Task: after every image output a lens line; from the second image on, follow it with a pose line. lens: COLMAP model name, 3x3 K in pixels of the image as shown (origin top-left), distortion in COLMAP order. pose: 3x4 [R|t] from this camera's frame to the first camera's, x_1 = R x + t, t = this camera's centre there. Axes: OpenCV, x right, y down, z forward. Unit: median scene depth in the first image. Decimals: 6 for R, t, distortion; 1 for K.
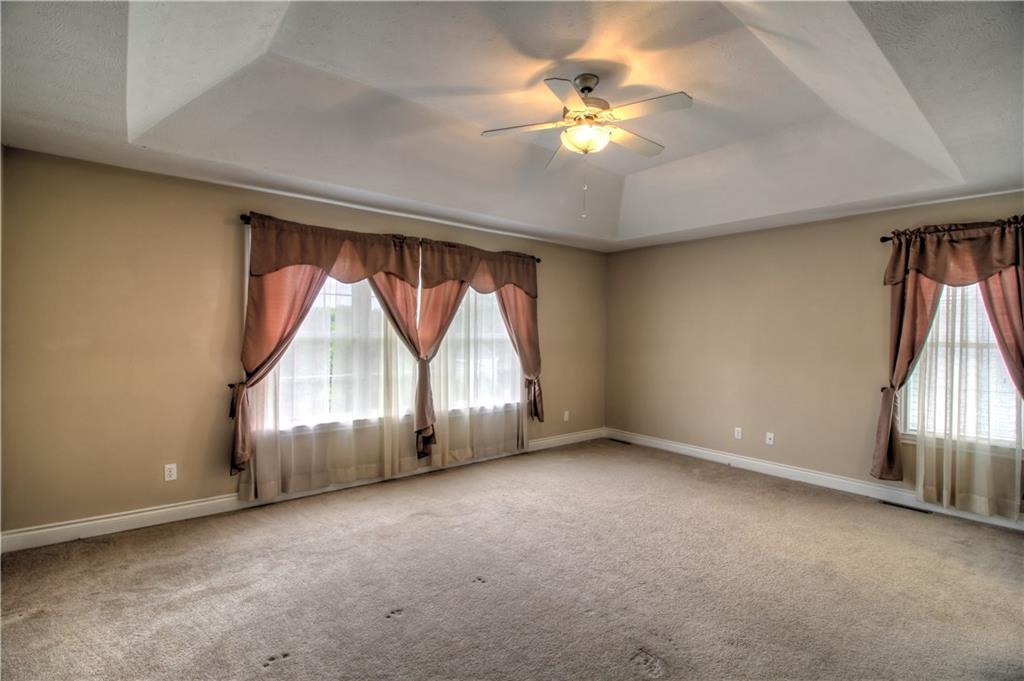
lens RADIAL K [[470.6, 0, 511.3], [0, 470.6, 332.7], [0, 0, 1]] dist [0.003121, -0.015680]
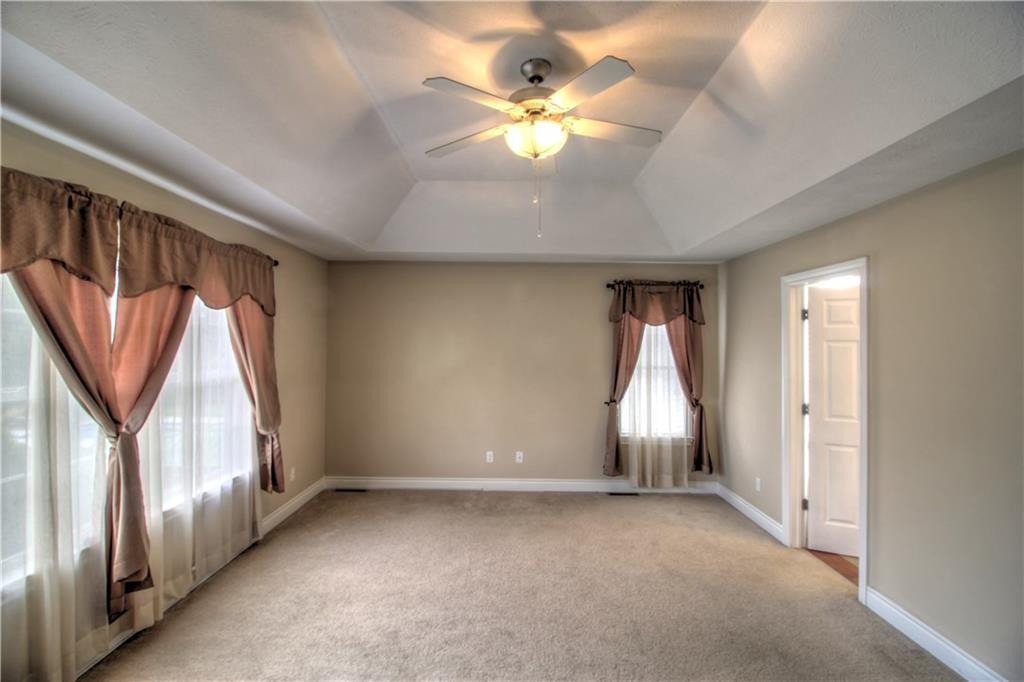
lens RADIAL K [[470.6, 0, 511.3], [0, 470.6, 333.2], [0, 0, 1]] dist [0.003121, -0.015680]
pose [[0.644545, 0.009652, 0.764505, -0.320798], [0.001835, 0.999898, -0.014171, -0.048706], [-0.764564, 0.010537, 0.644462, 0.351146]]
